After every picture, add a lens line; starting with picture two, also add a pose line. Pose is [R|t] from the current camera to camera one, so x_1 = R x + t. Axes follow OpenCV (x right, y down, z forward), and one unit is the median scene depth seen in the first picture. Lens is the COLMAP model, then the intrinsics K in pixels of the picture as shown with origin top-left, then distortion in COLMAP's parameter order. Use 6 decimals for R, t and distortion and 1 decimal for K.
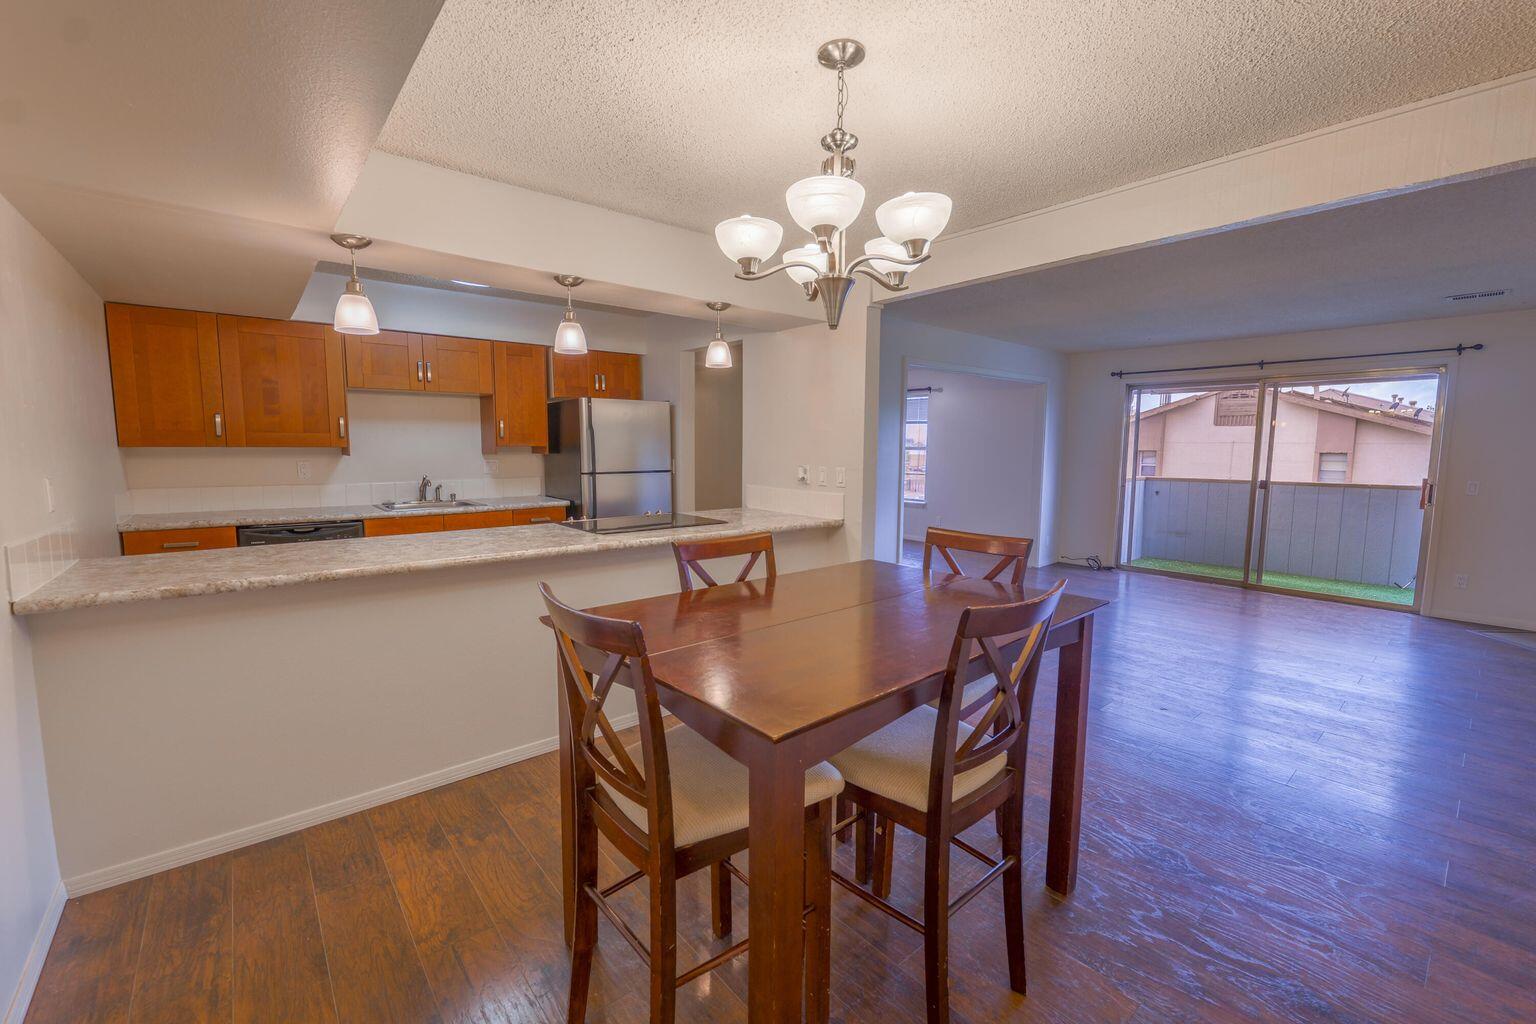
lens RADIAL K [[635.2, 0, 768.8], [0, 635.2, 510.4], [0, 0, 1]] dist [-0.013791, 0.000197]
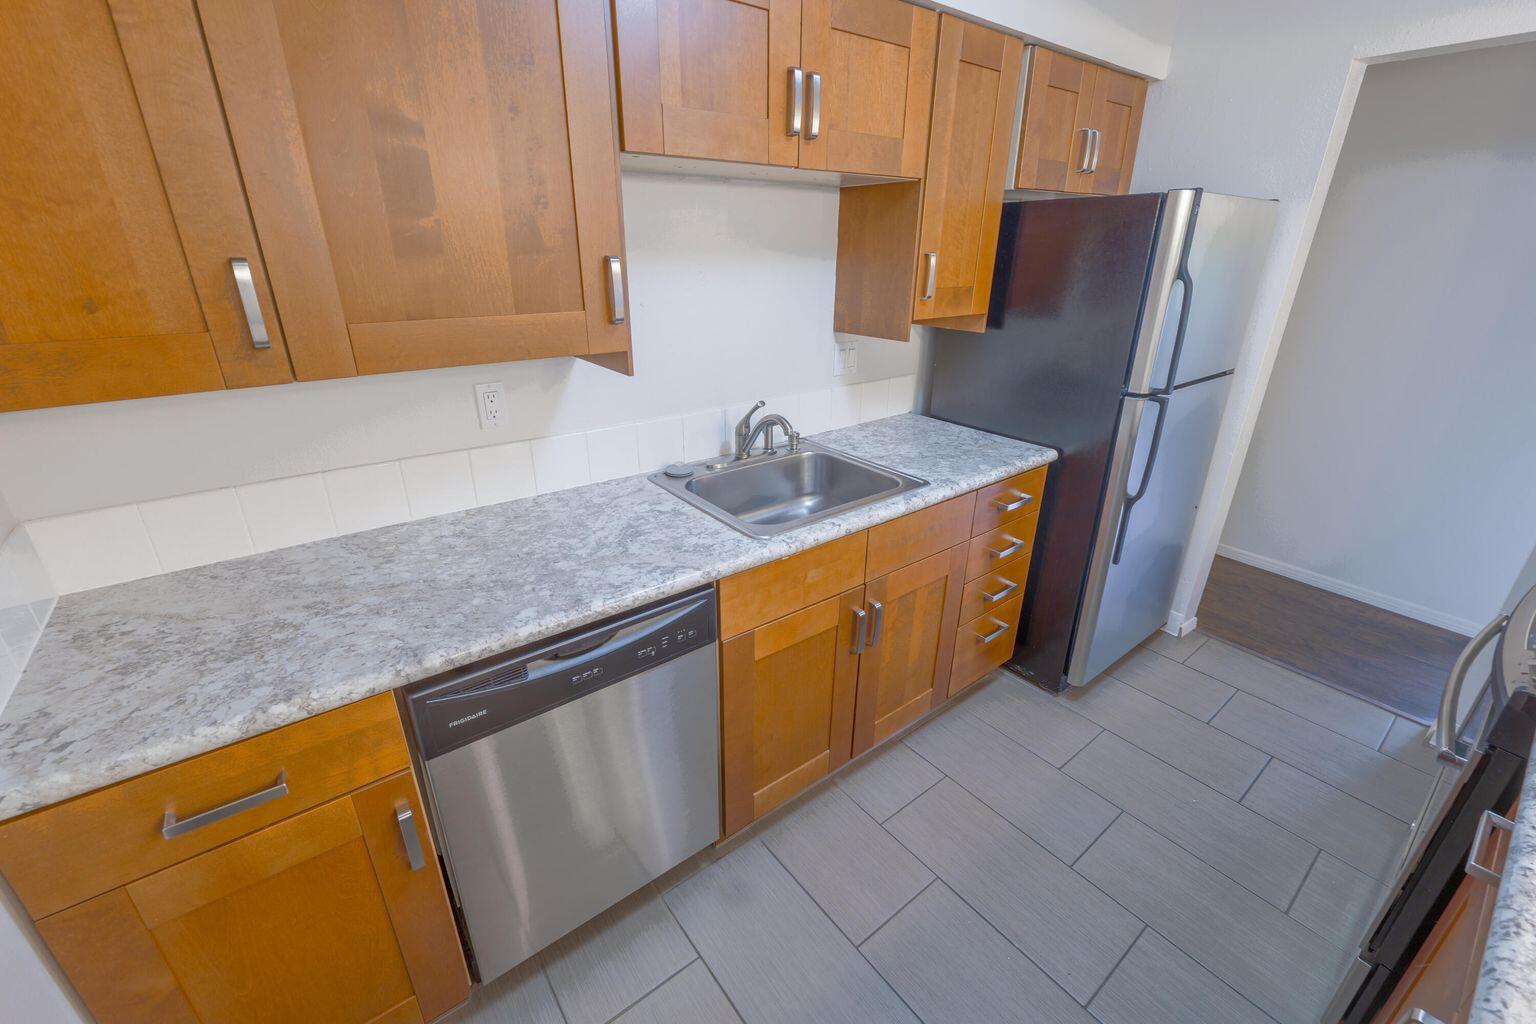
lens RADIAL K [[635.2, 0, 762.1], [0, 635.2, 515.8], [0, 0, 1]] dist [-0.013791, 0.000197]
pose [[0.998516, 0.016127, -0.052021, -0.612912], [-0.000660, 0.958665, 0.284535, -0.119048], [0.054459, -0.284079, 0.957253, 0.695328]]
